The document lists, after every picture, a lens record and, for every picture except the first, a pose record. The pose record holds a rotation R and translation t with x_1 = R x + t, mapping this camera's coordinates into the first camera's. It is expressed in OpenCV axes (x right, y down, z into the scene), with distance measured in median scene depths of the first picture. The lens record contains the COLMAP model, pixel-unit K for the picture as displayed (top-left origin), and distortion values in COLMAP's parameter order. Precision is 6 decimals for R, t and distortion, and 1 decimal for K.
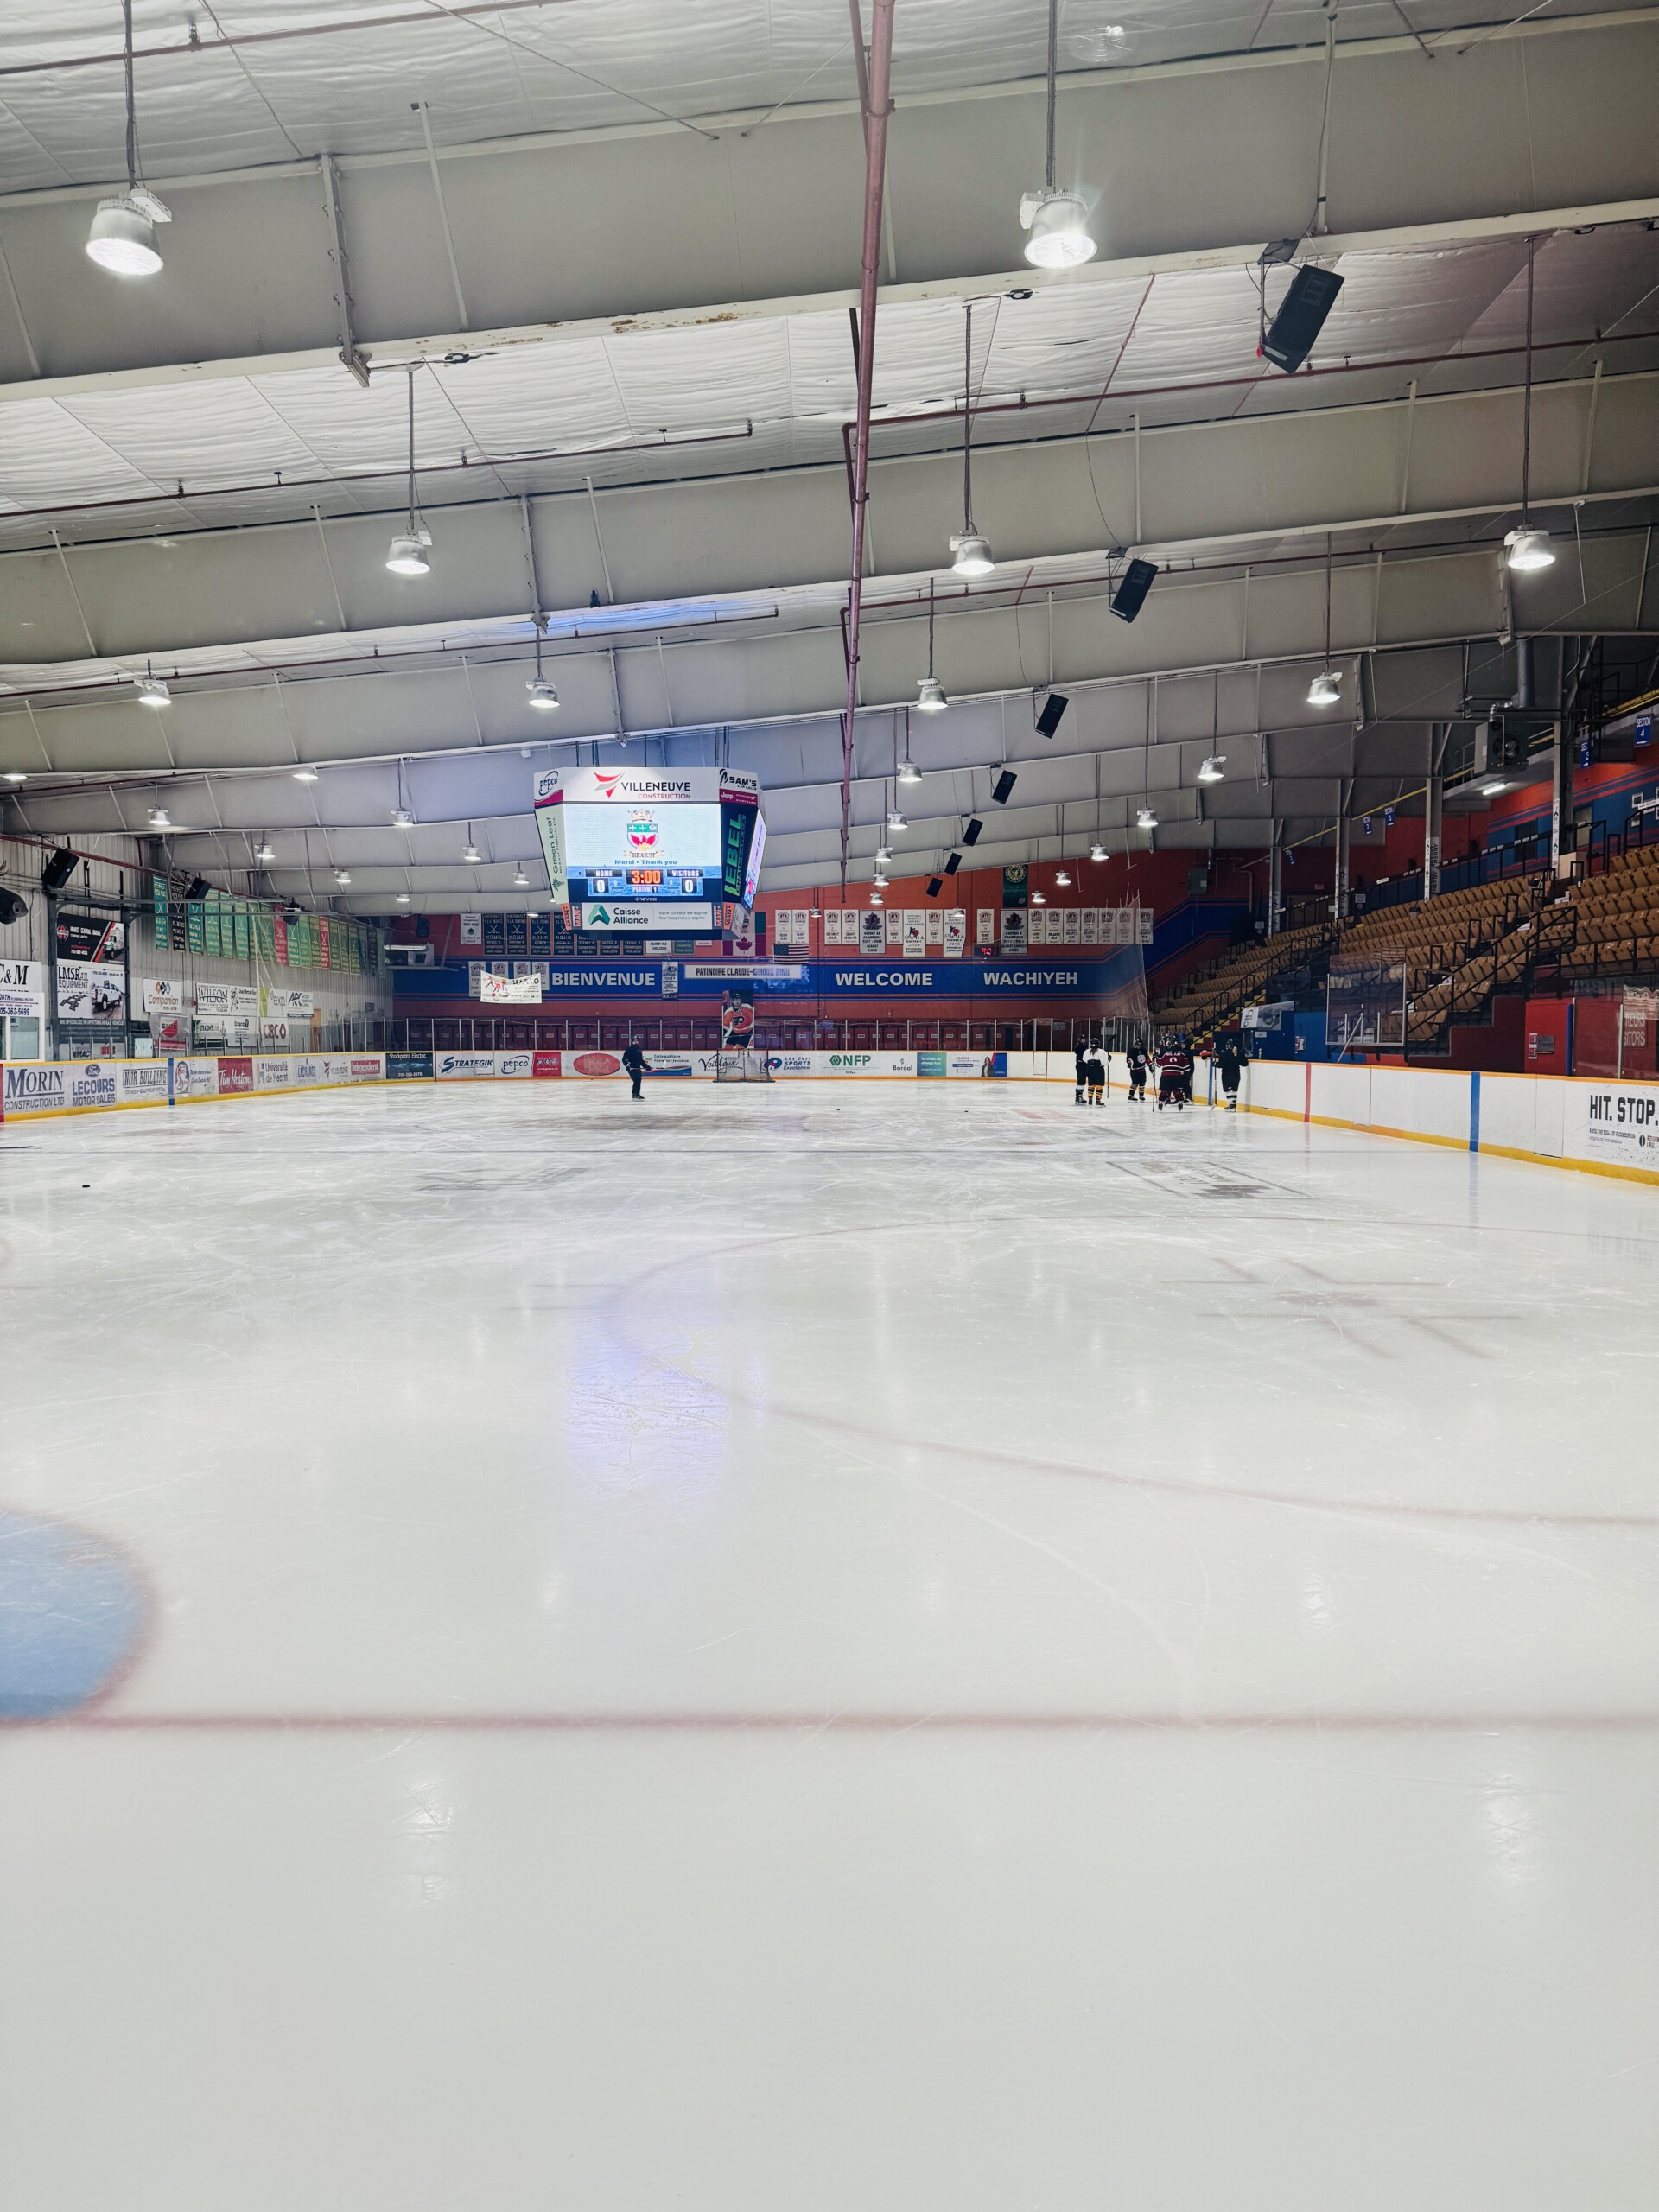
lens RADIAL K [[1533.7, 0, 827.3], [0, 1533.7, 1108.5], [0, 0, 1]] dist [0.152095, -0.222973]
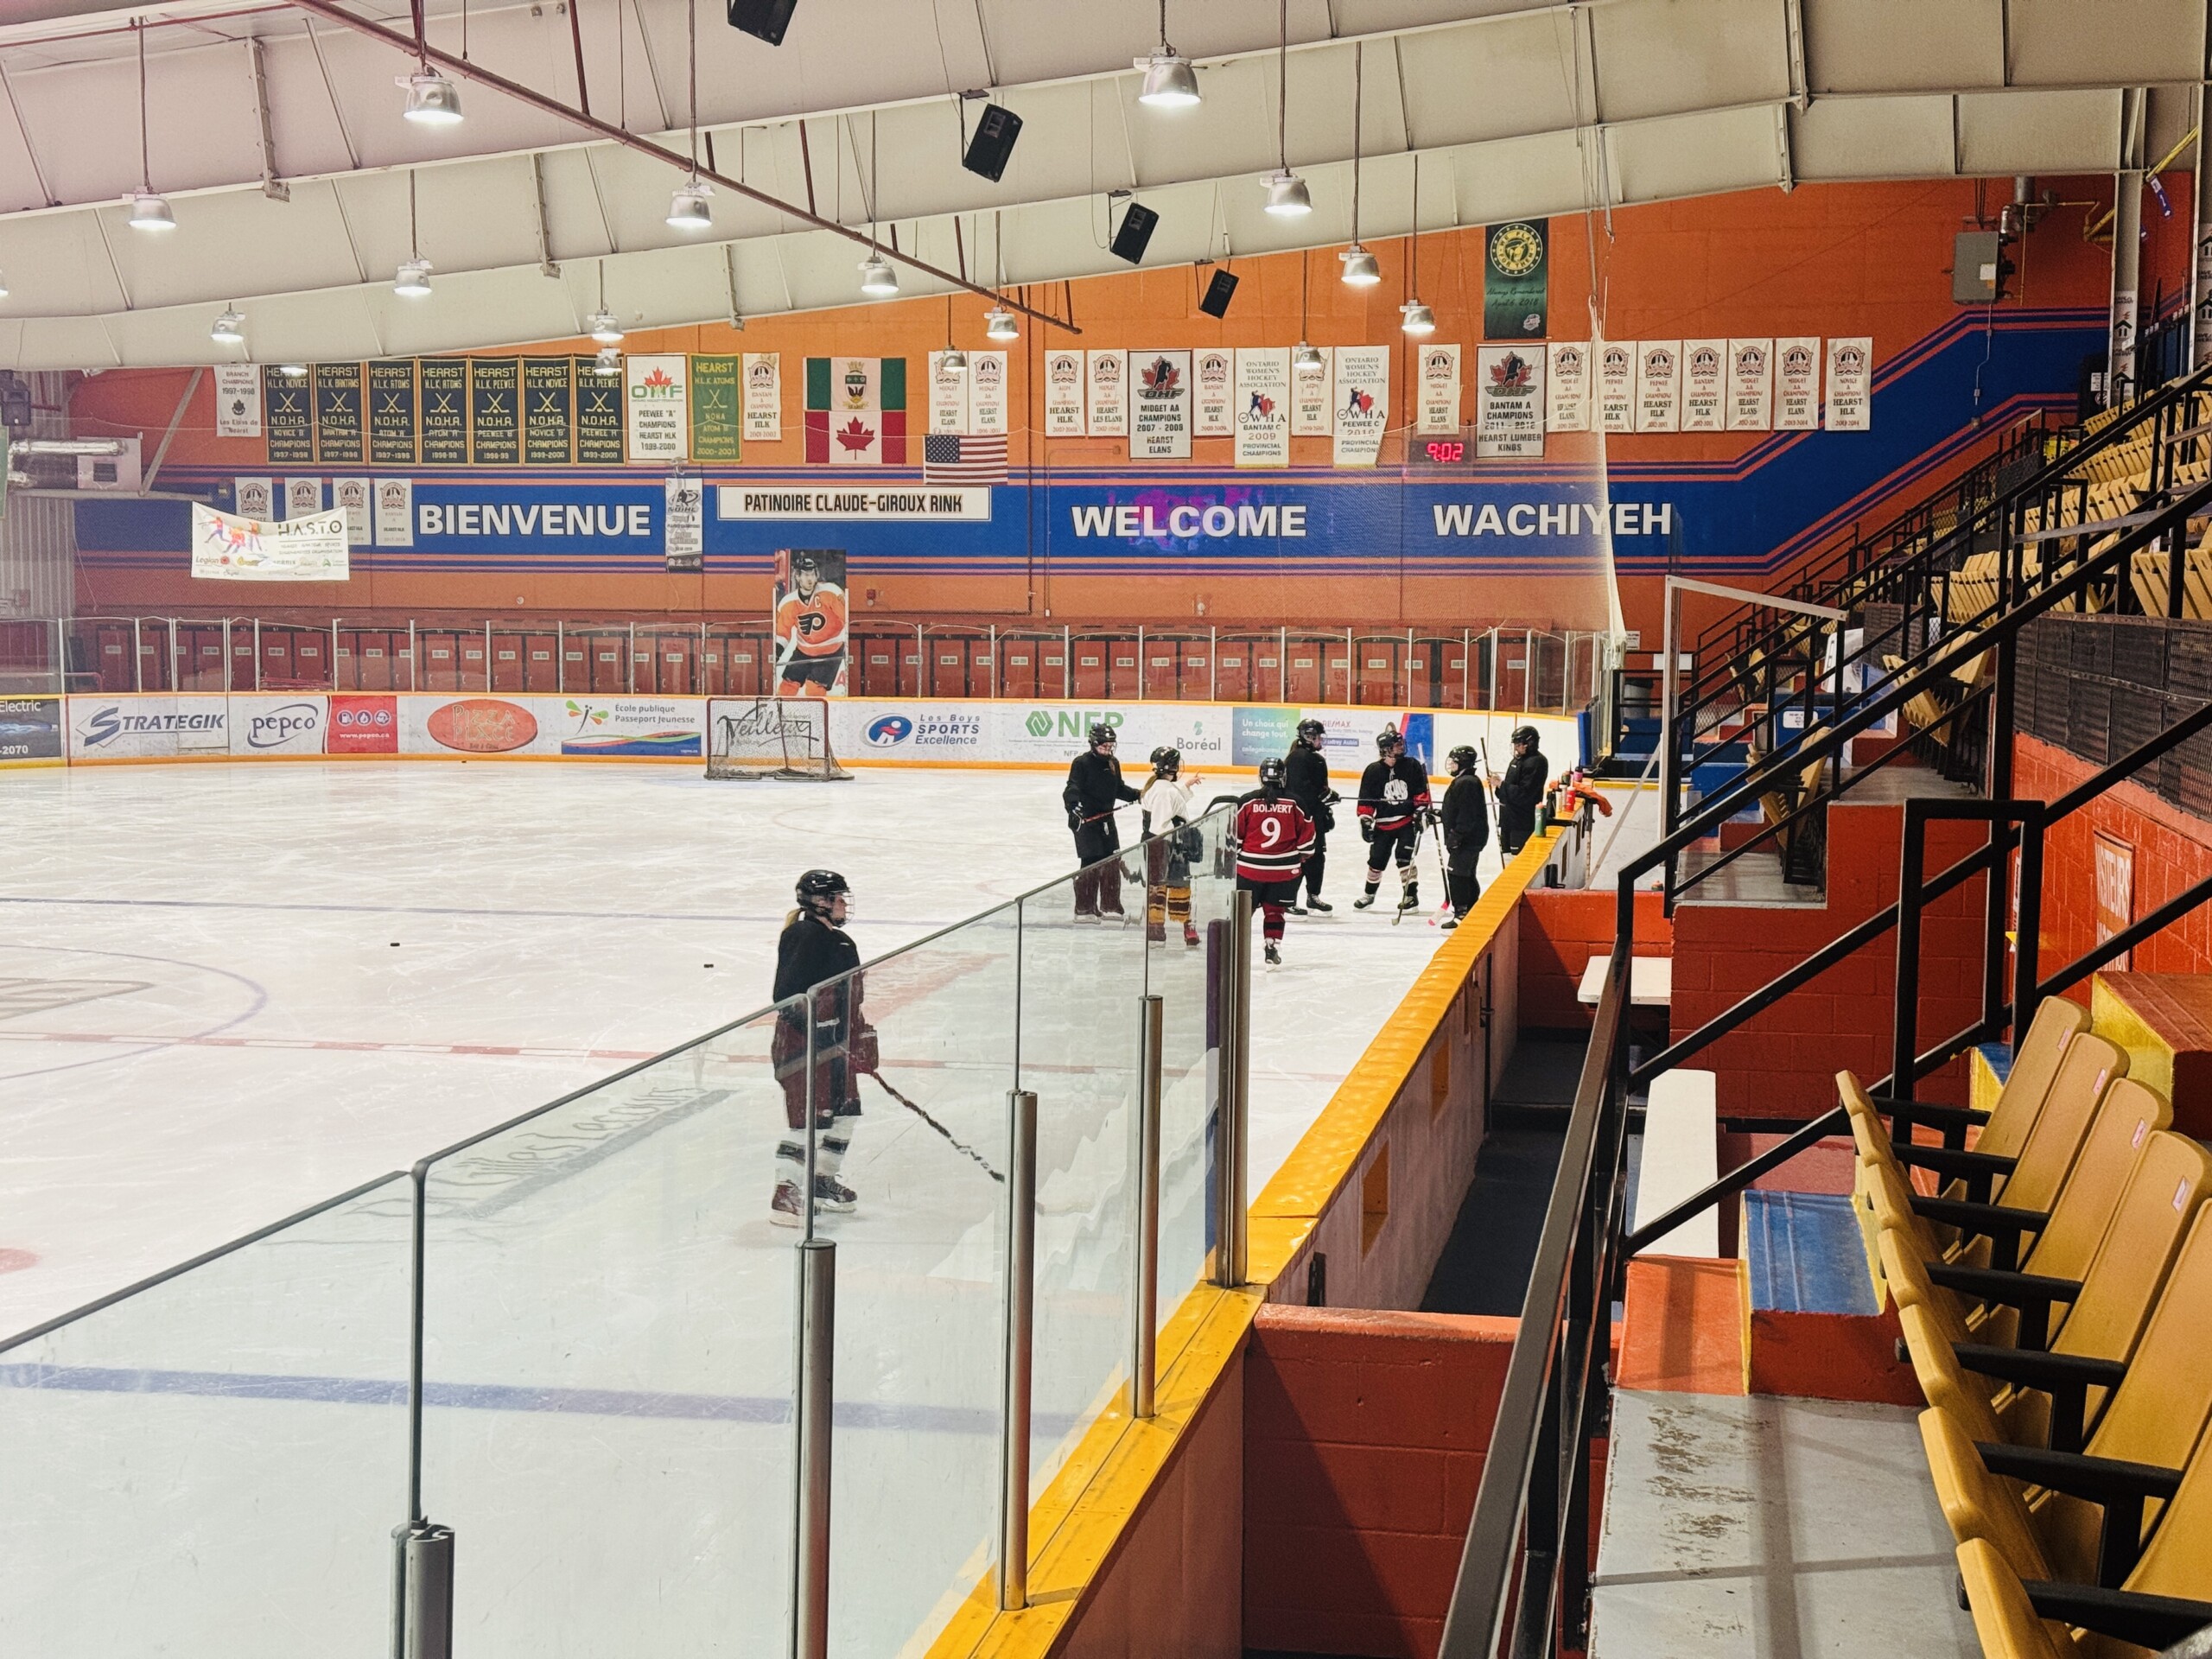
lens RADIAL K [[3053.7, 0, 1101.2], [0, 3053.7, 824.3], [0, 0, 1]] dist [0.157256, -0.038270]
pose [[0.982339, 0.018756, -0.186168, 0.176450], [-0.013257, 0.999440, 0.030737, -0.030258], [0.186640, -0.027726, 0.982037, 0.209414]]
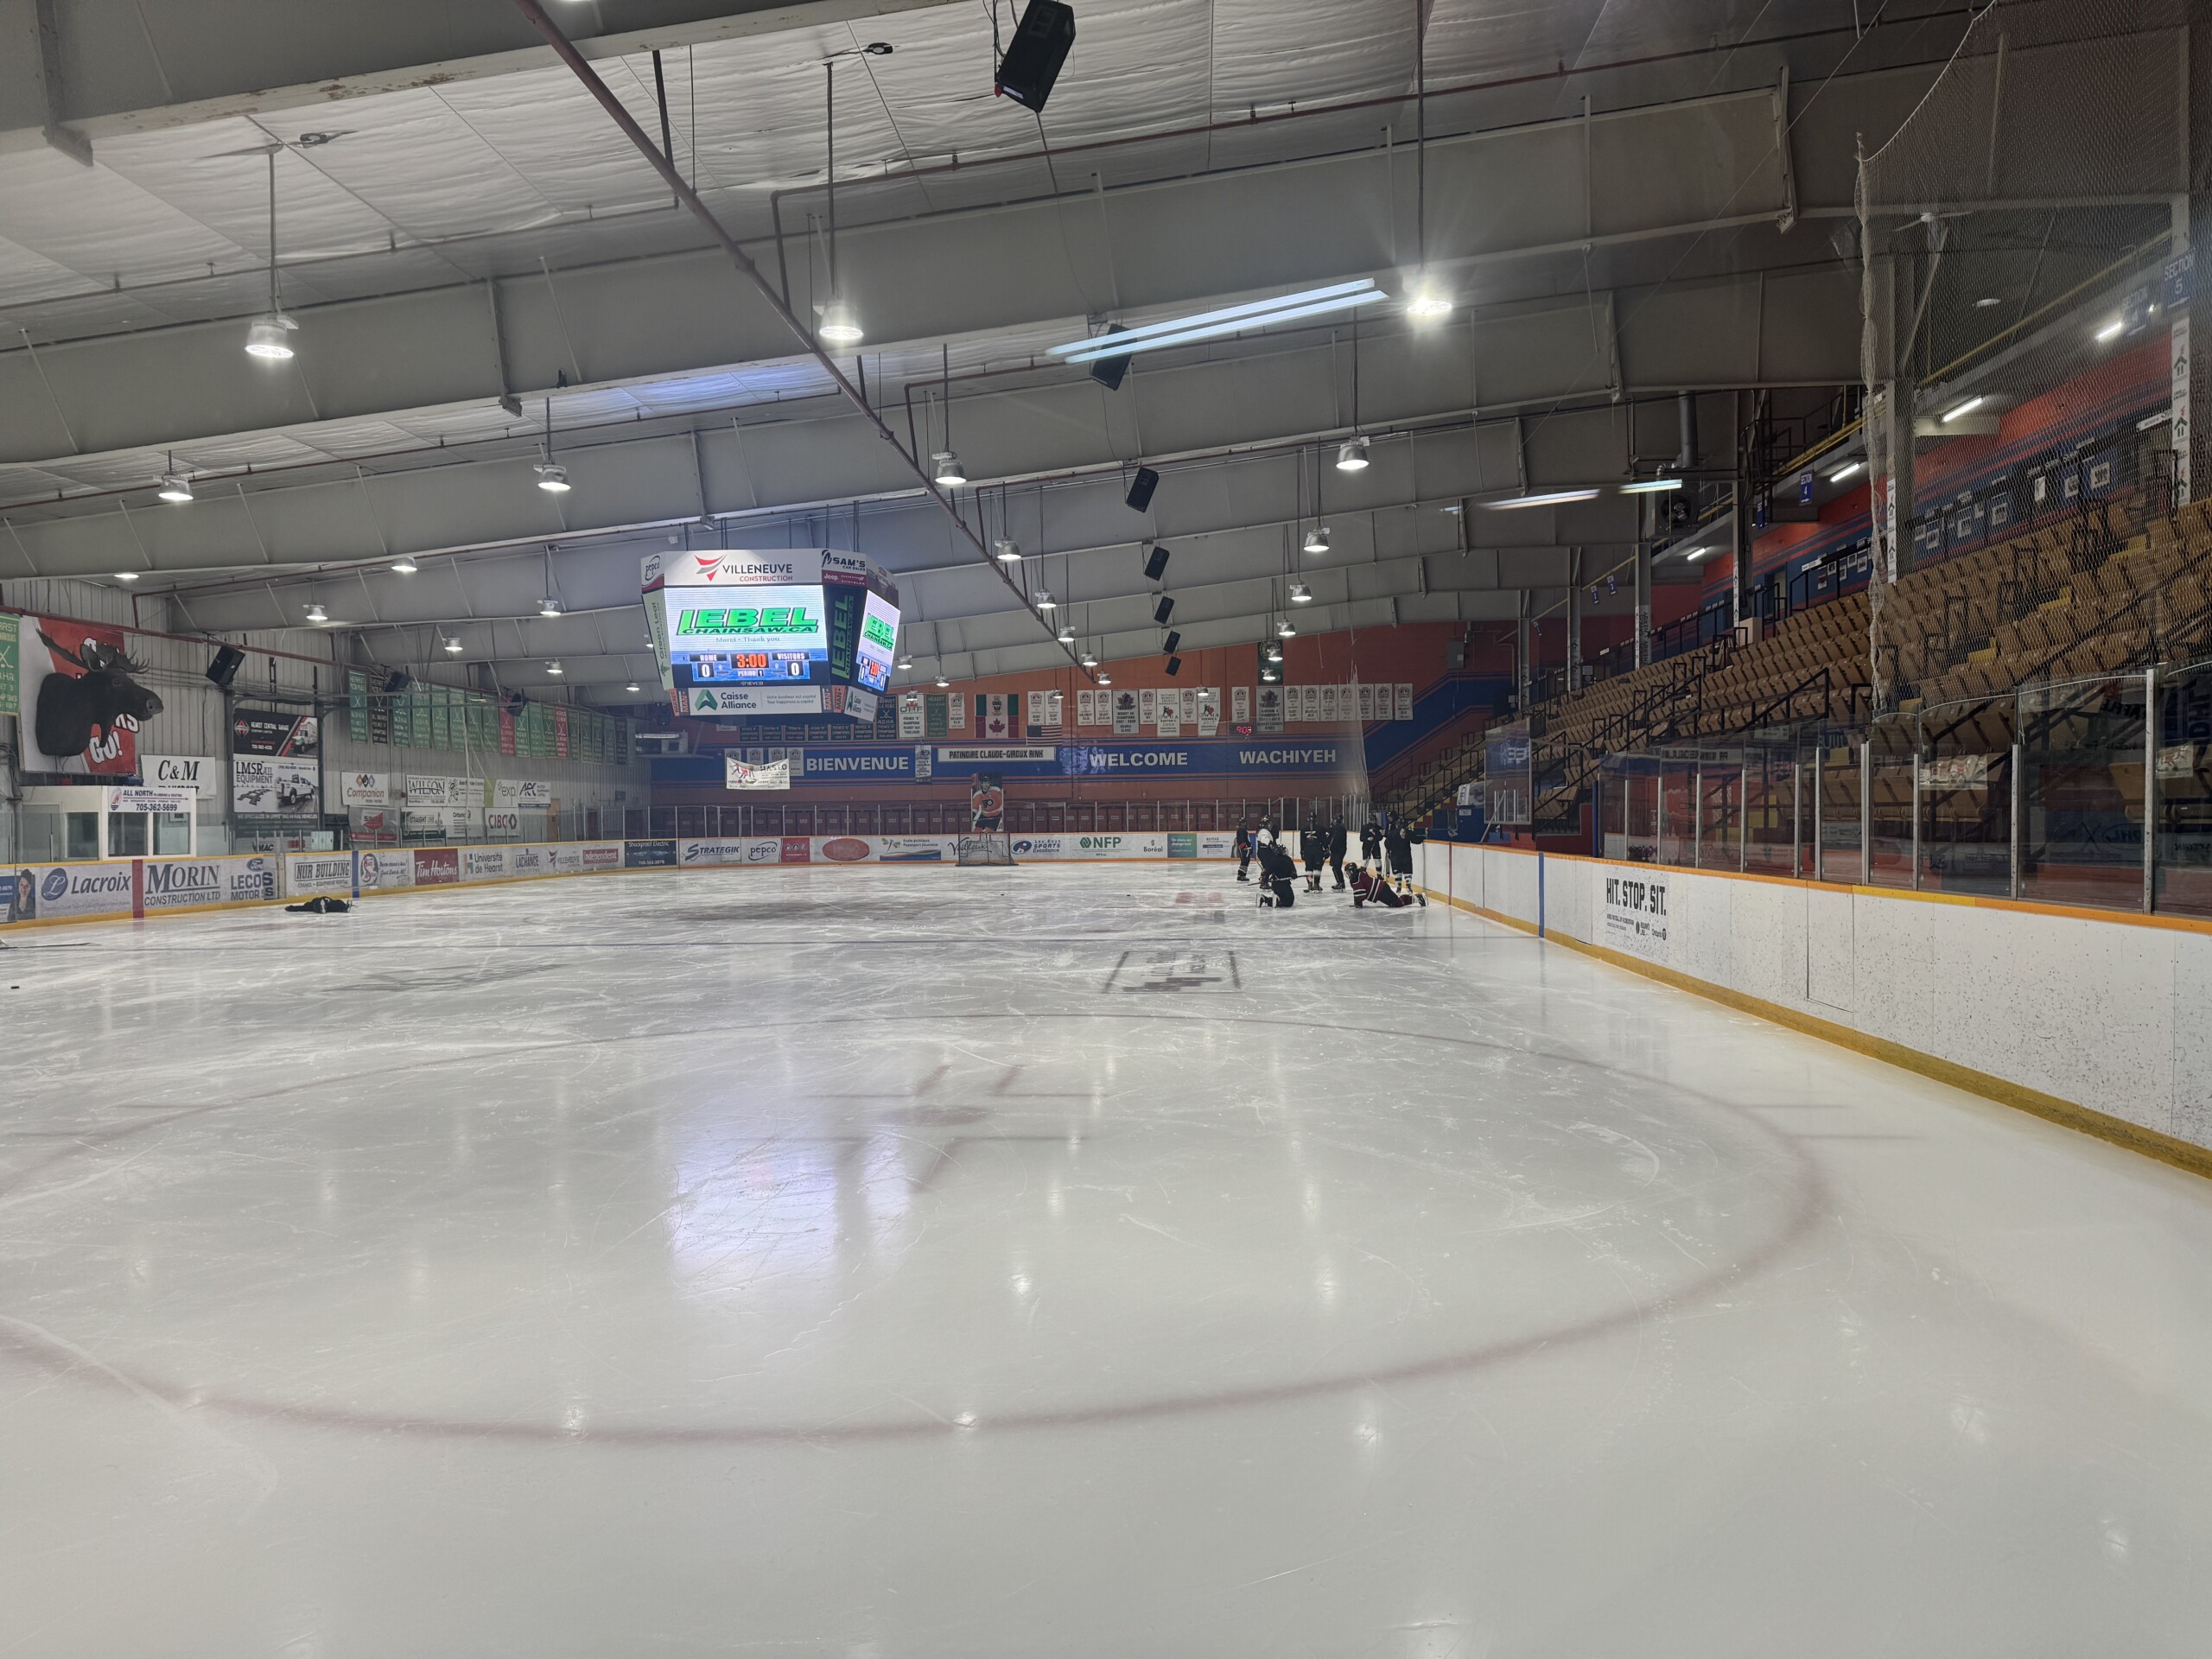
lens RADIAL K [[1533.7, 0, 1096.9], [0, 1533.7, 835.0], [0, 0, 1]] dist [0.152095, -0.222973]
pose [[0.997717, -0.012153, -0.066438, 0.079612], [0.009823, 0.999329, -0.035286, -0.001364], [0.066822, 0.034553, 0.997166, 0.018843]]
